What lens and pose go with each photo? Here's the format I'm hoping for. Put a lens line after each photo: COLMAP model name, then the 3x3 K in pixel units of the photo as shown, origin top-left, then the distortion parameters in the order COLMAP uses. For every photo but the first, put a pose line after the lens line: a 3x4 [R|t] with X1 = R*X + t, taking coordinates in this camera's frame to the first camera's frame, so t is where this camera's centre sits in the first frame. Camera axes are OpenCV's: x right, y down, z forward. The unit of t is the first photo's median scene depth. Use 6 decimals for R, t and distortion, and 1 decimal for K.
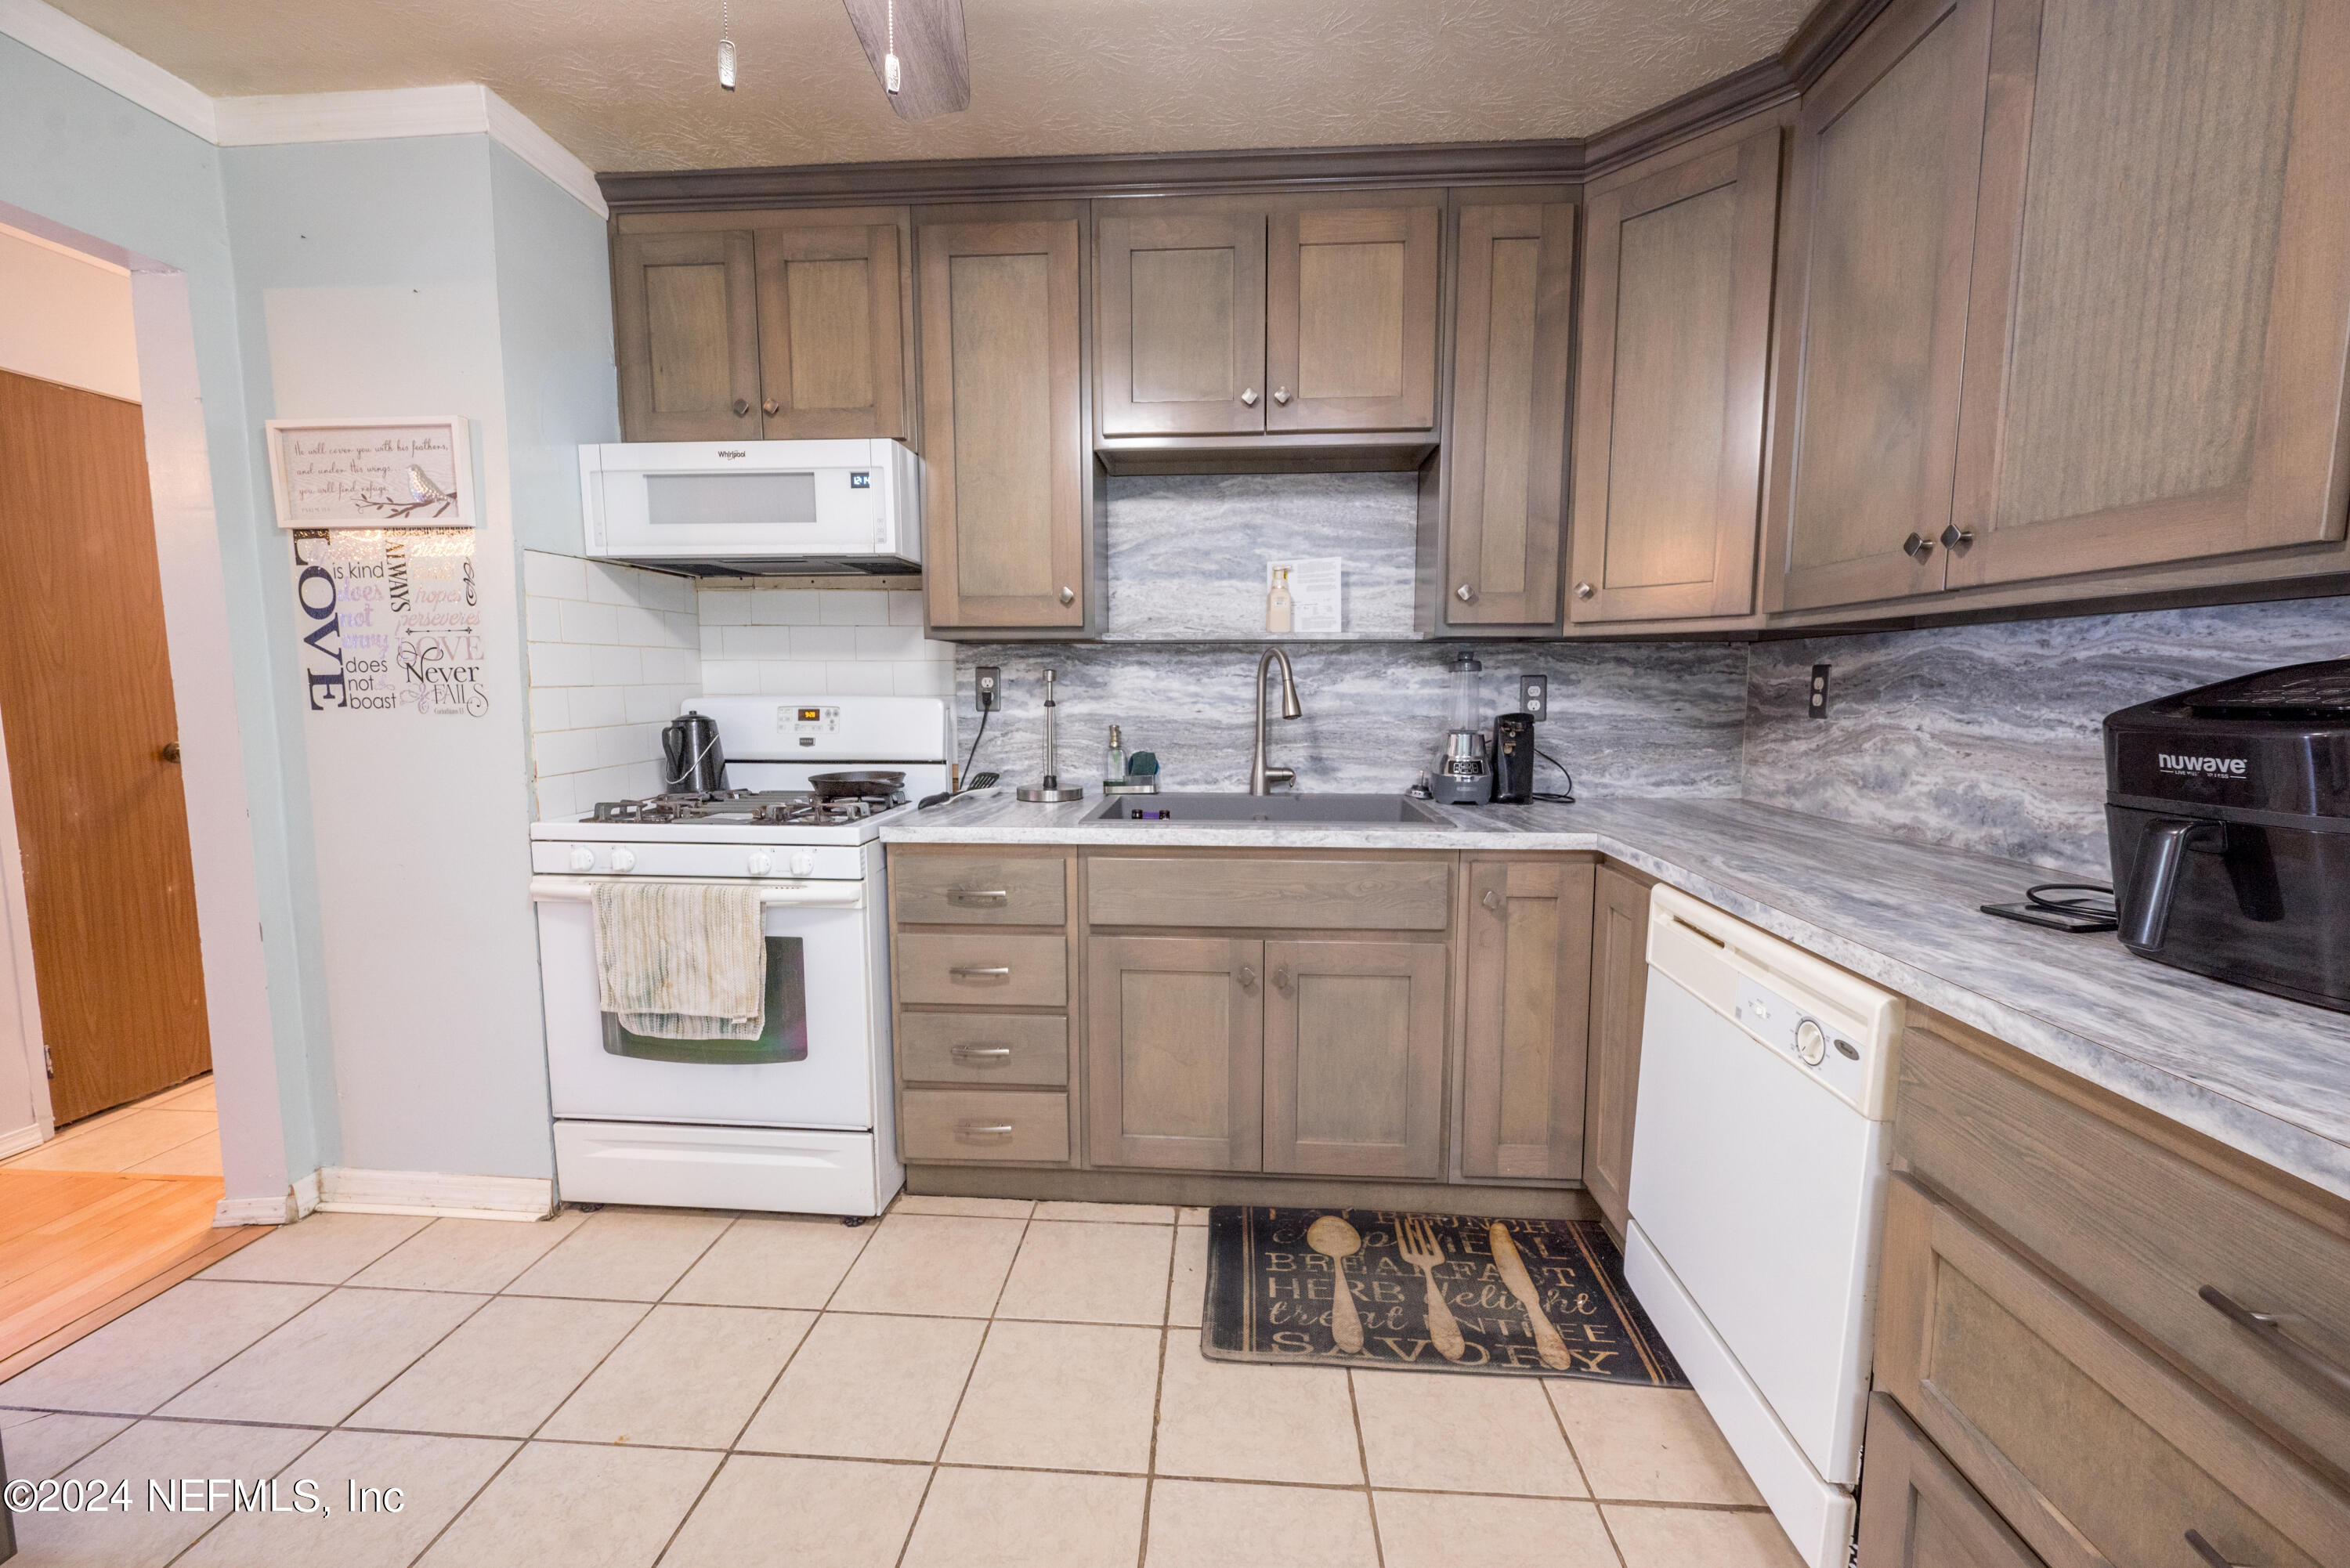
lens RADIAL K [[920.5, 0, 1176.1], [0, 920.5, 781.2], [0, 0, 1]] dist [-0.000625, -0.000252]
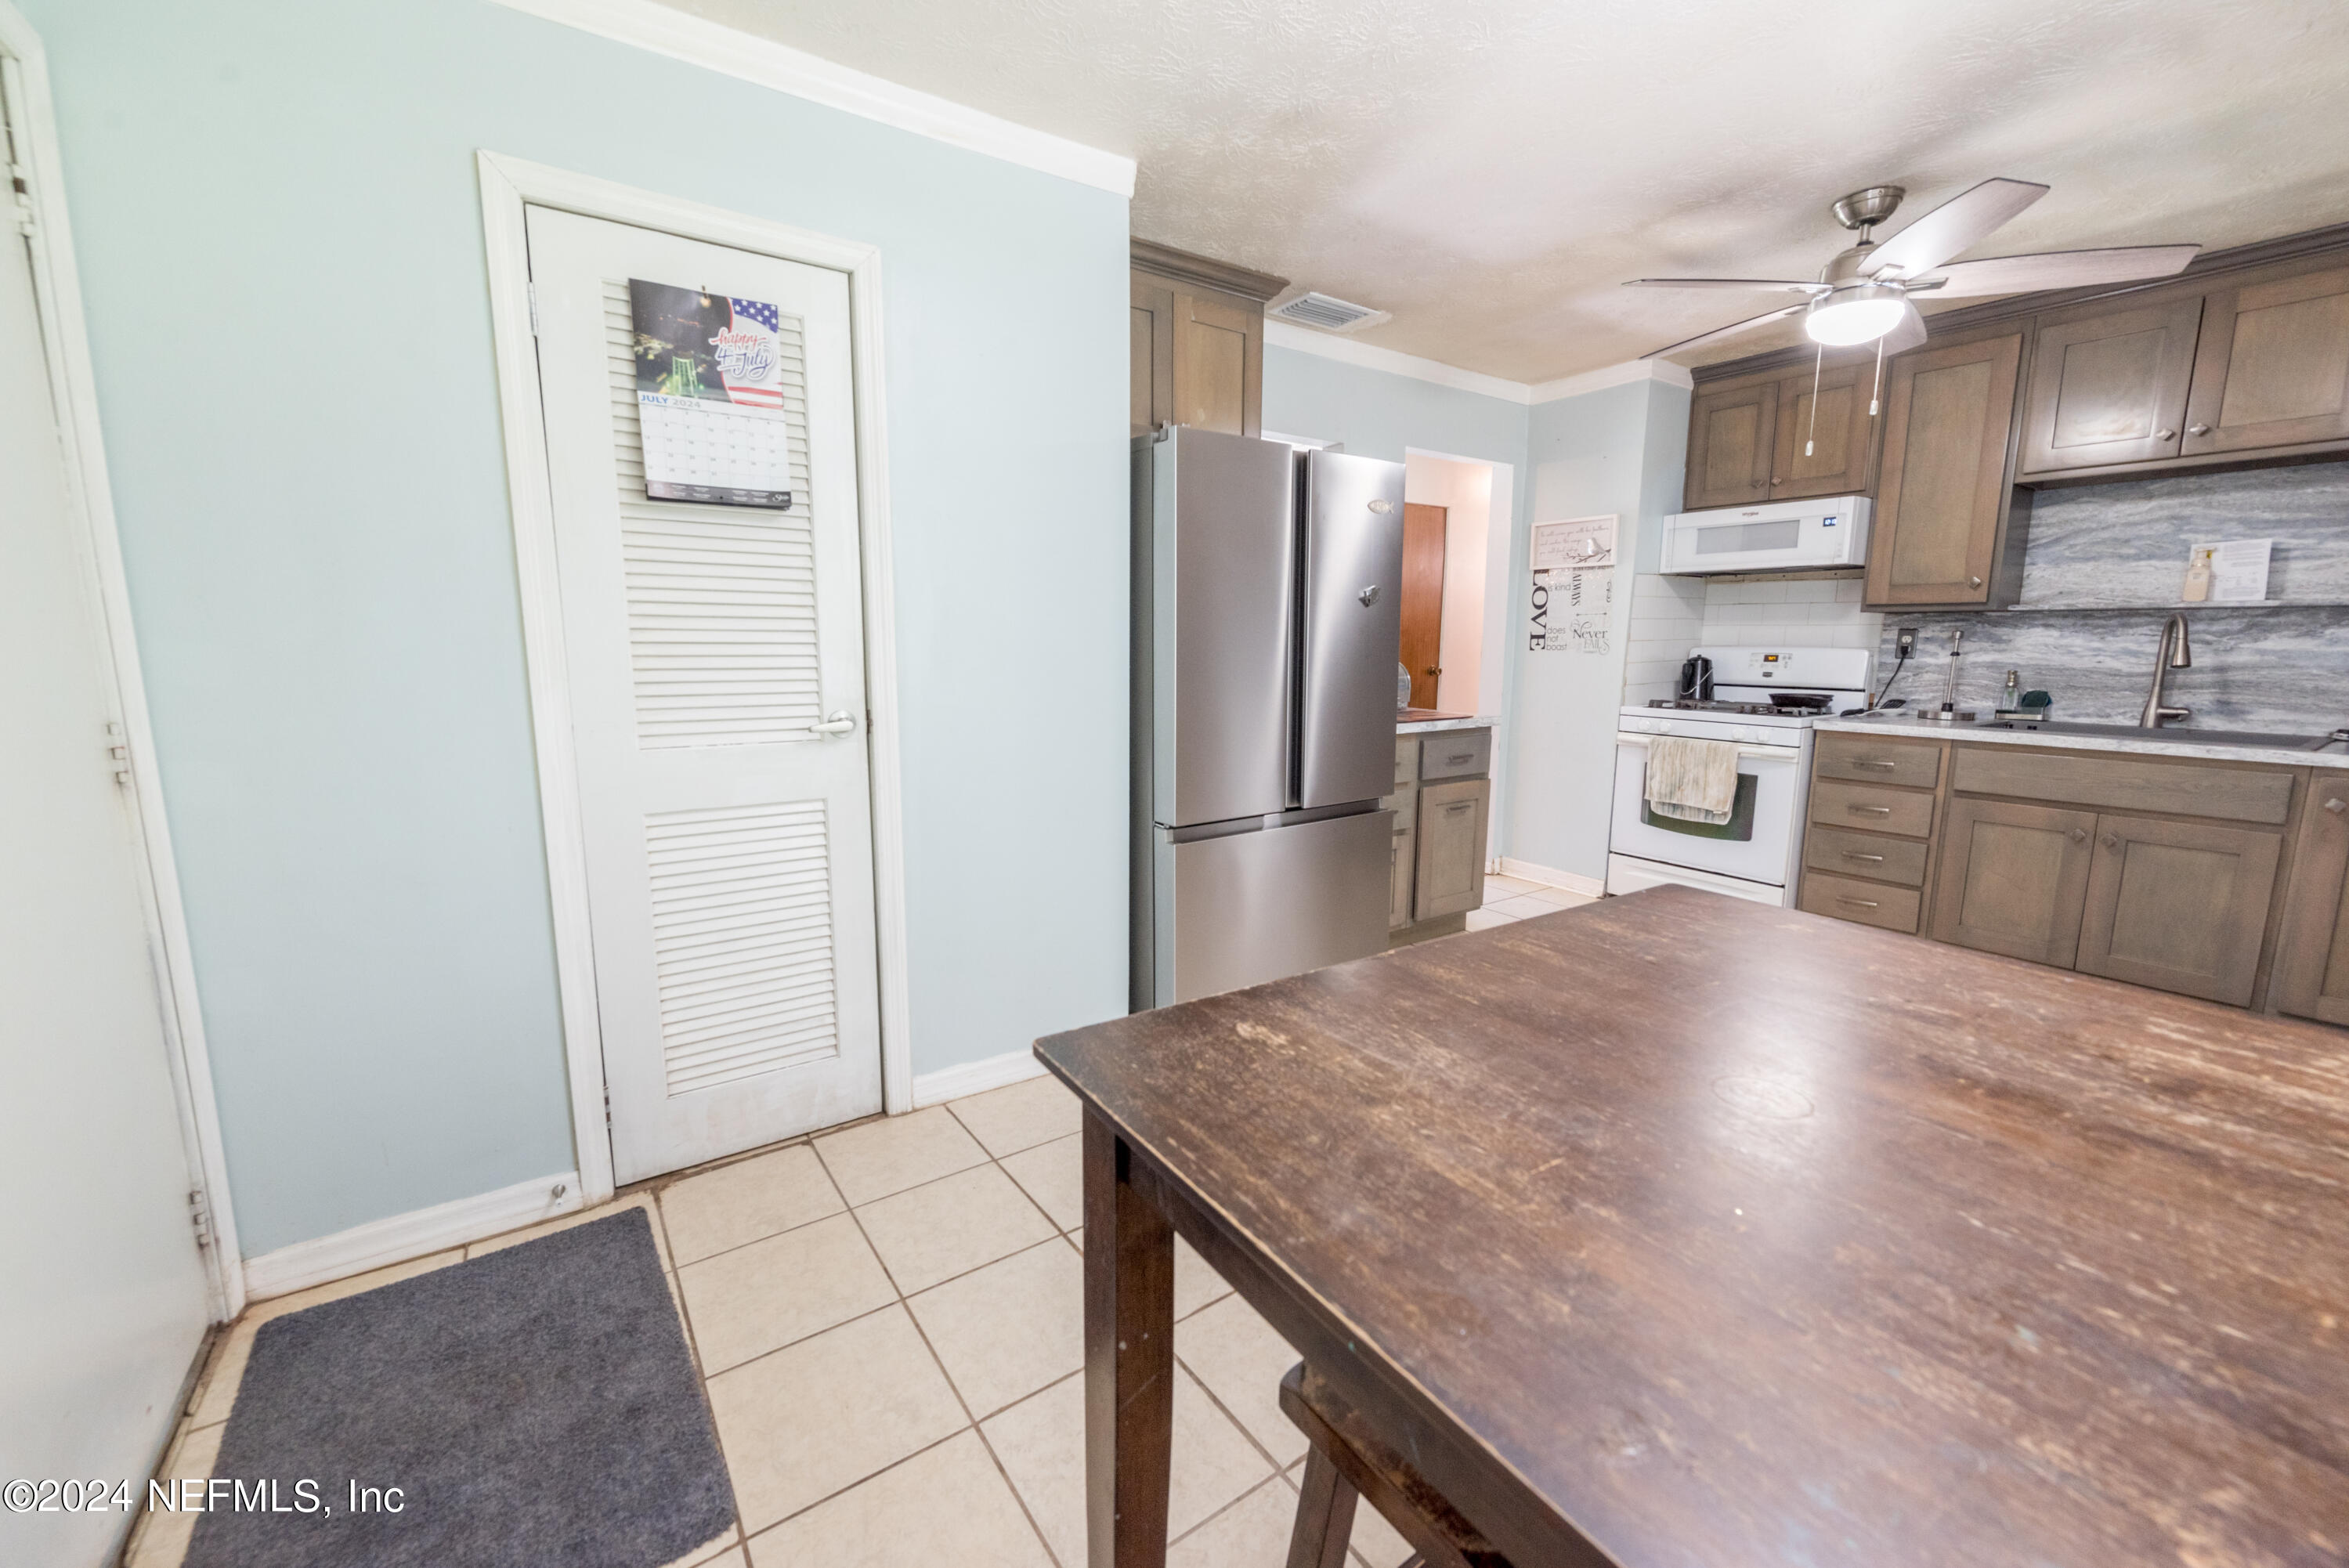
lens RADIAL K [[925.3, 0, 1176.4], [0, 925.3, 784.5], [0, 0, 1]] dist [-0.001935, 0.000086]
pose [[0.623324, 0.125305, -0.771859, 0.285288], [-0.084717, 0.992089, 0.092643, 0.103020], [0.777361, 0.007643, 0.629008, -1.010197]]
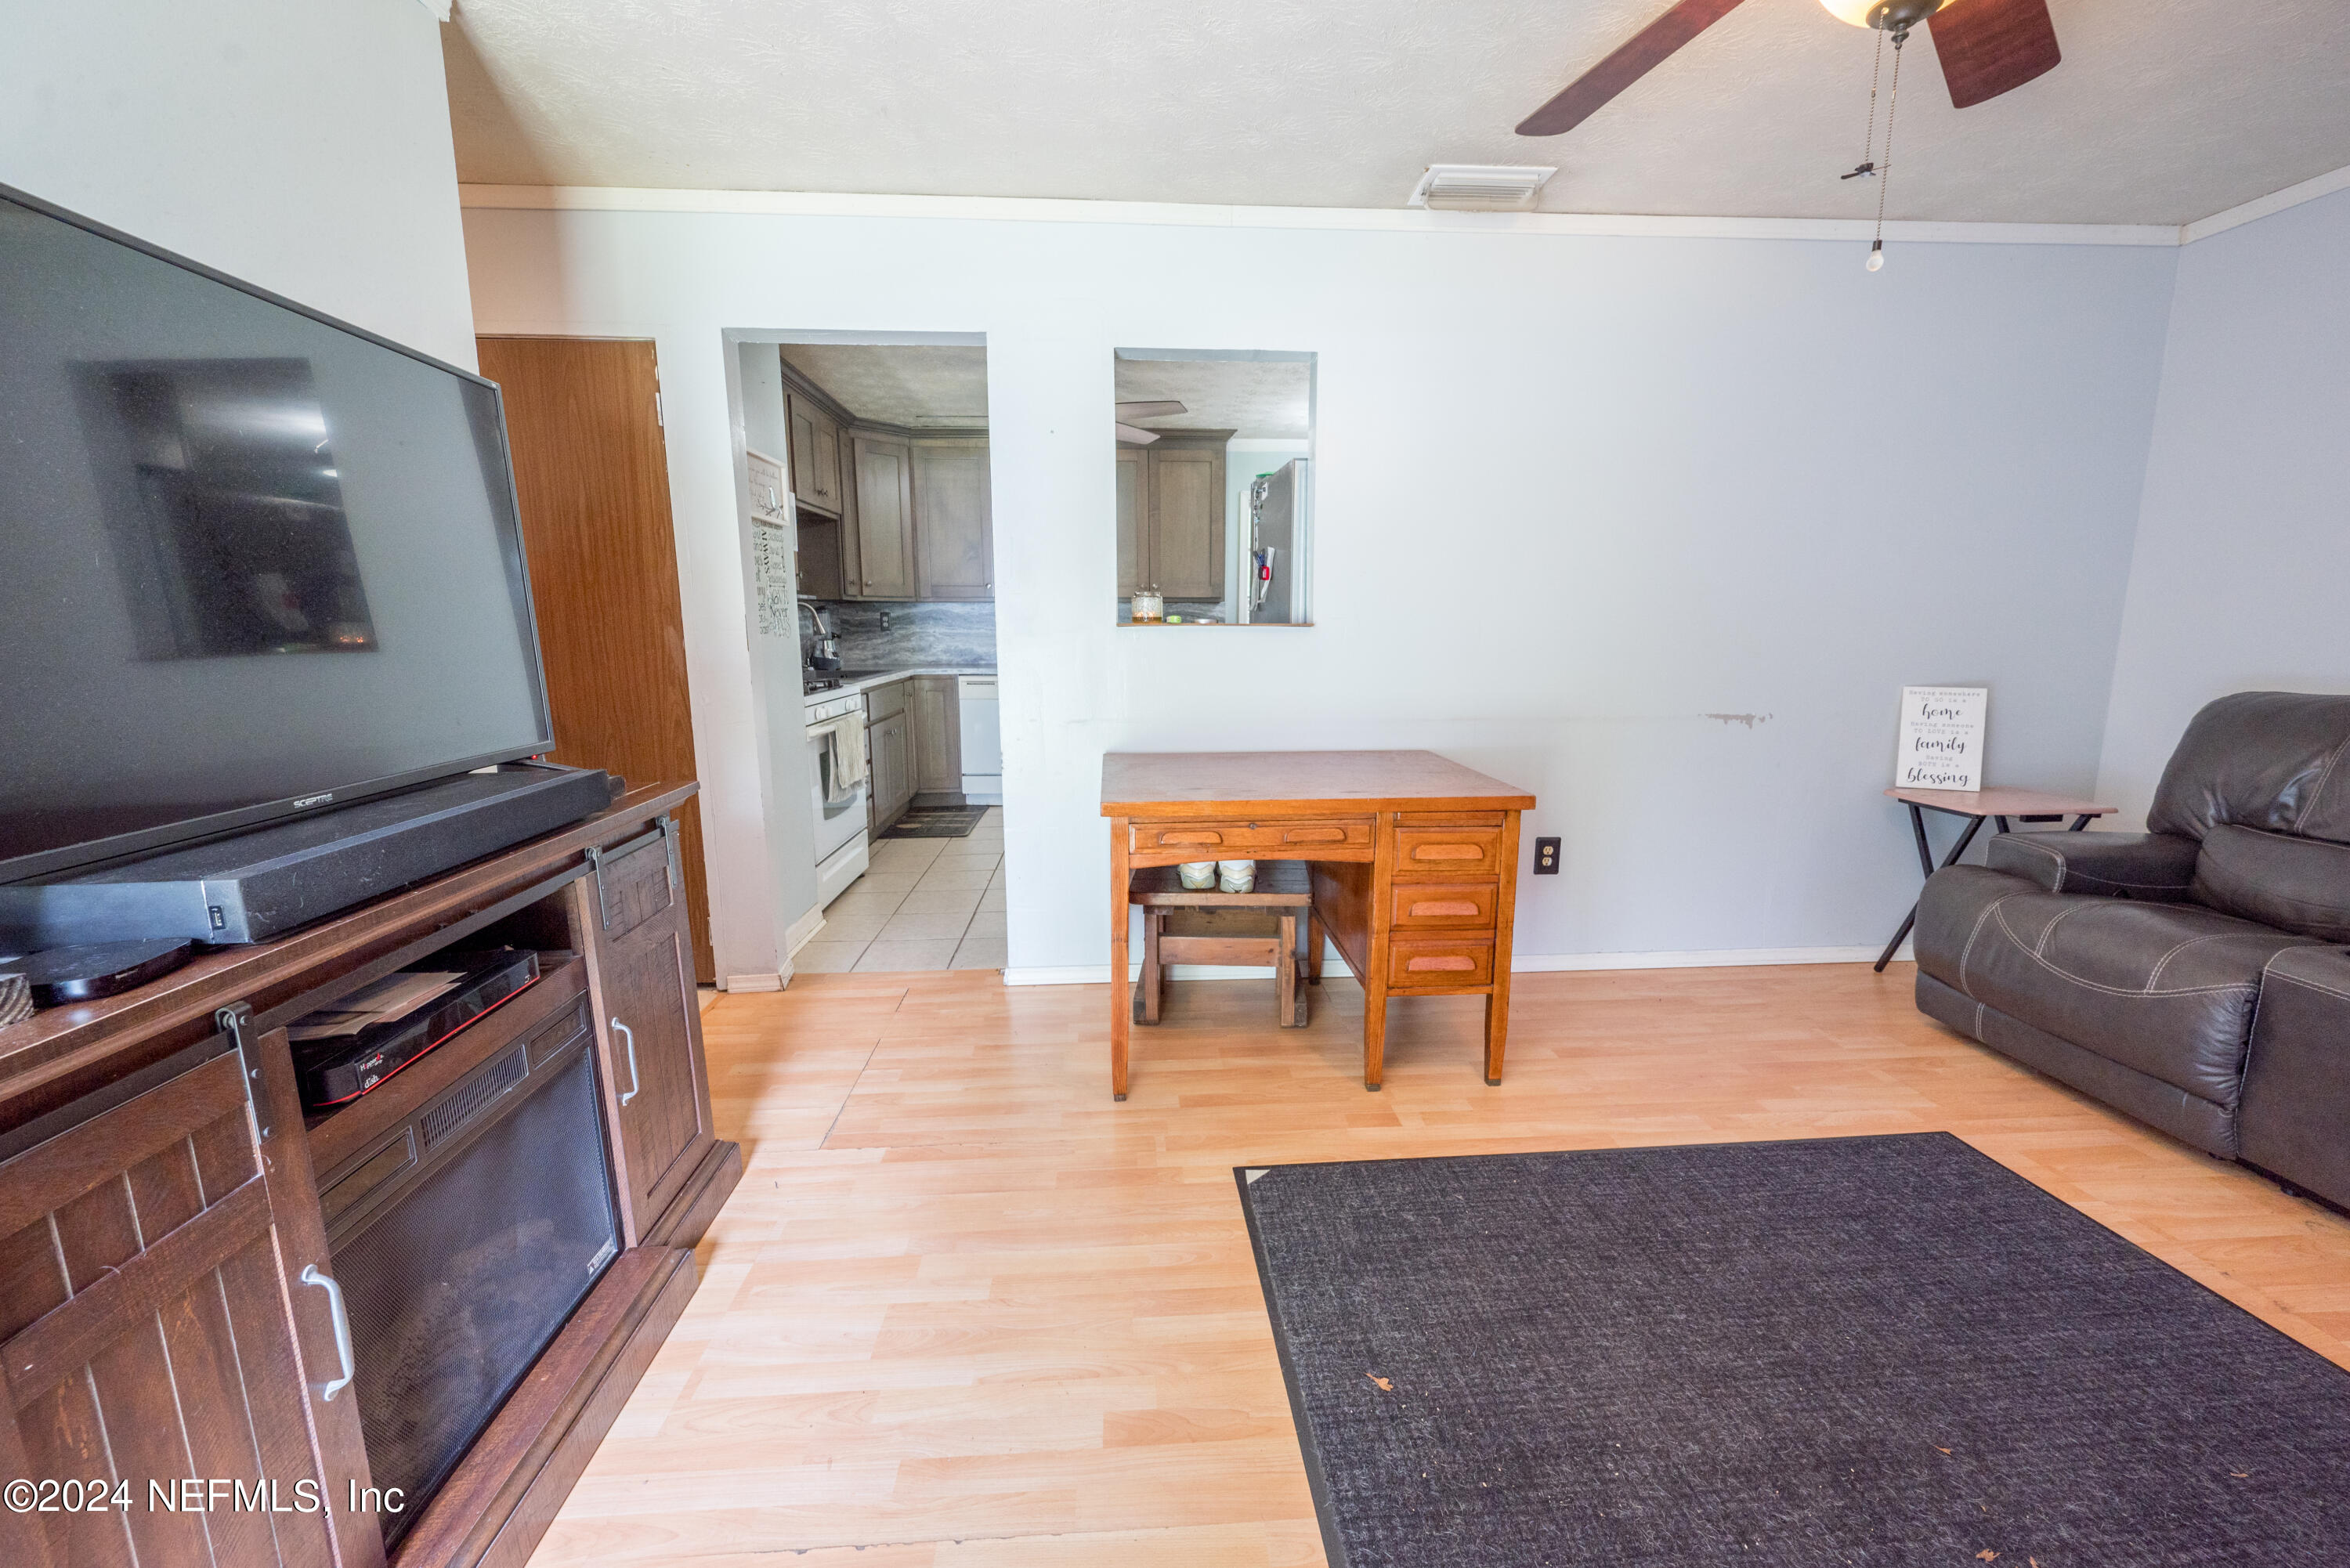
lens RADIAL K [[941.9, 0, 1175.0], [0, 941.9, 784.0], [0, 0, 1]] dist [-0.001032, -0.000484]
pose [[-0.135484, -0.170695, 0.975965, -2.385829], [0.105984, 0.976899, 0.185571, -0.050058], [-0.985095, 0.128578, -0.114263, 0.490599]]
